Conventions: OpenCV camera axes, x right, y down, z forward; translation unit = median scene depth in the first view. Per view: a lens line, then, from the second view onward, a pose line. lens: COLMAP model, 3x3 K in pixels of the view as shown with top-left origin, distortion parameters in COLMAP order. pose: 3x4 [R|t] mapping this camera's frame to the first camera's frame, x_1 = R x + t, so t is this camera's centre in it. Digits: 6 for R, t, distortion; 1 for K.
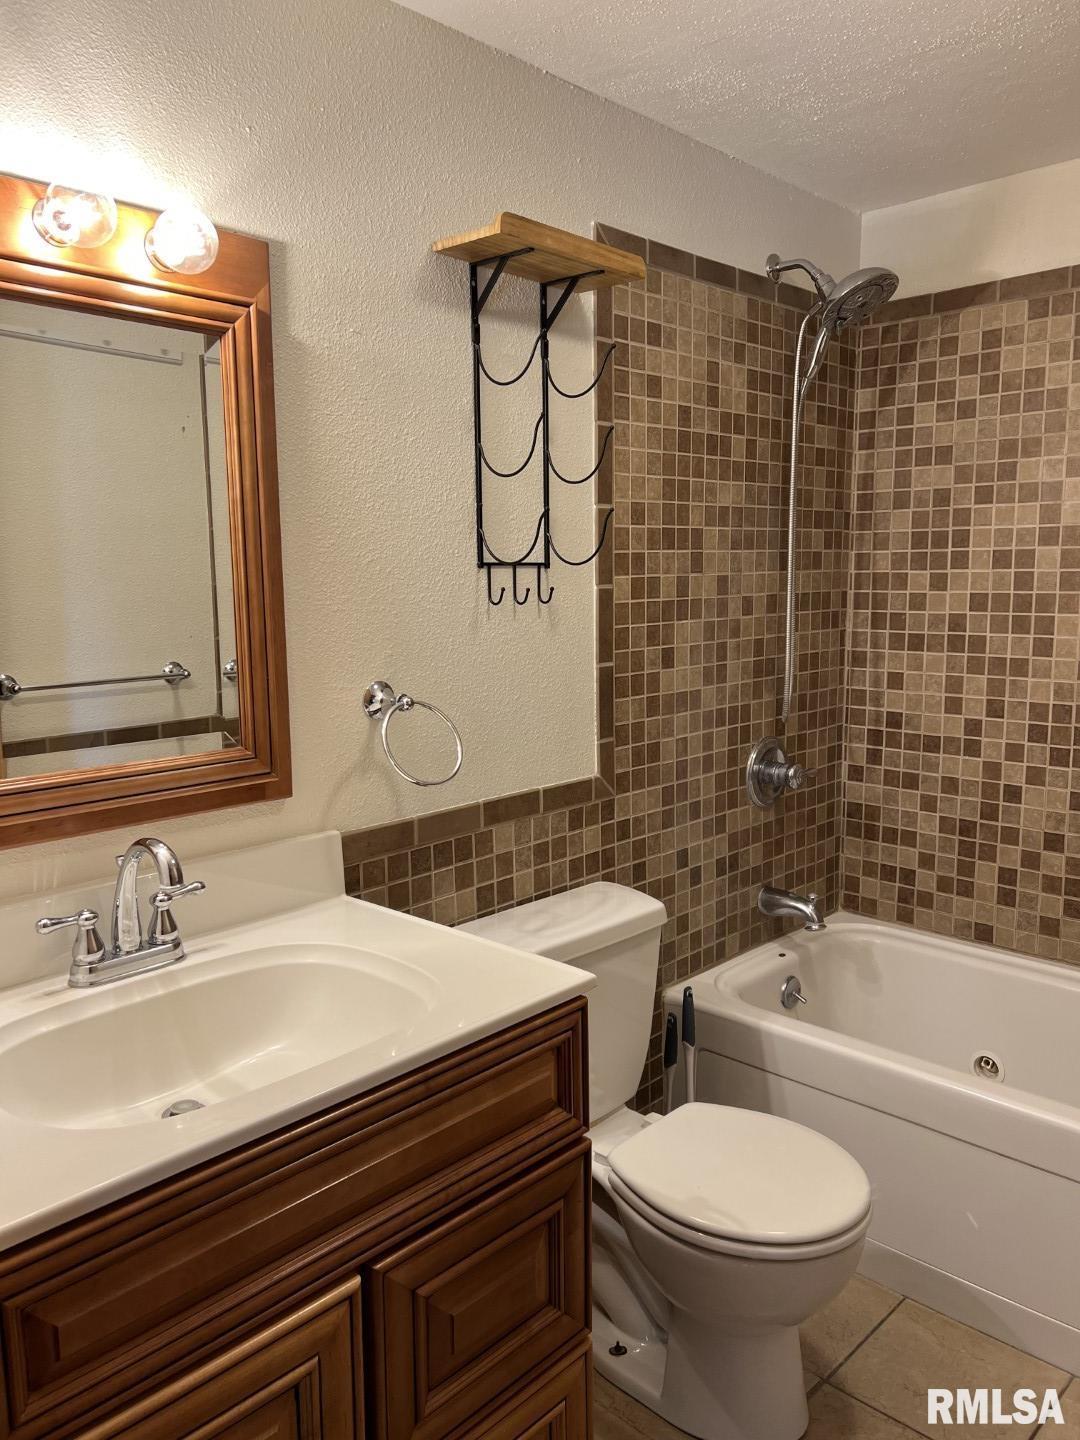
lens RADIAL K [[1083.2, 0, 524.1], [0, 1083.2, 756.2], [0, 0, 1]] dist [0.071508, -0.068827]
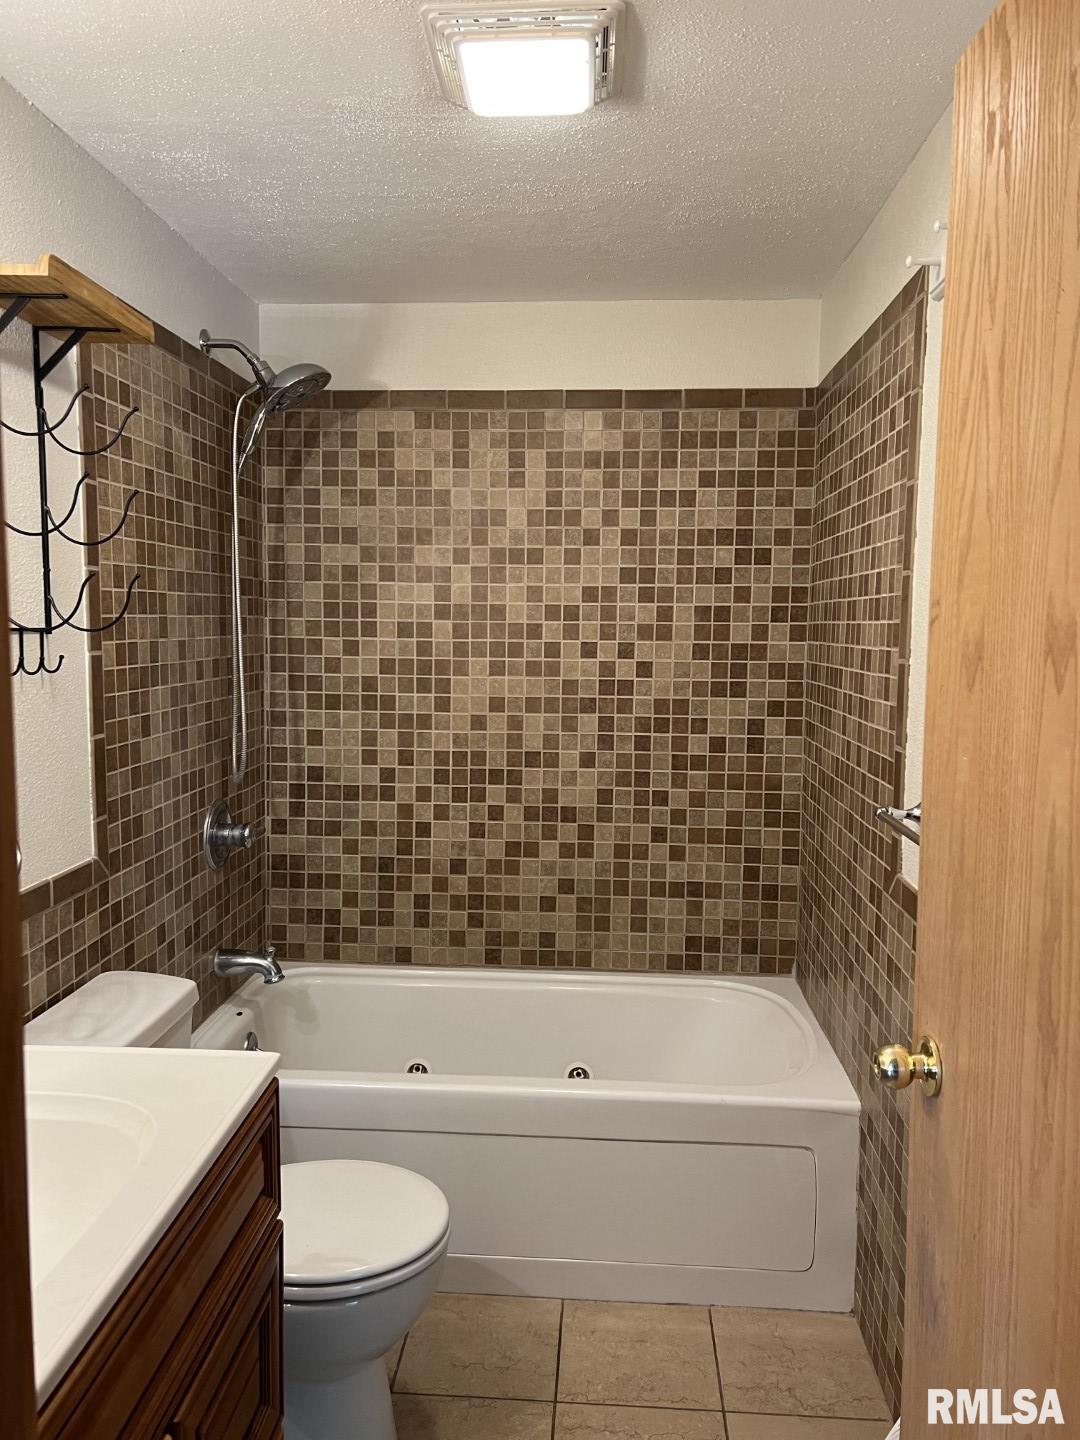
lens RADIAL K [[1083.2, 0, 547.6], [0, 1083.2, 768.7], [0, 0, 1]] dist [0.071508, -0.068827]
pose [[0.762373, -0.069780, 0.643365, -0.202754], [0.091924, 0.995766, -0.000927, -0.018344], [-0.640576, 0.059847, 0.765559, 0.034494]]
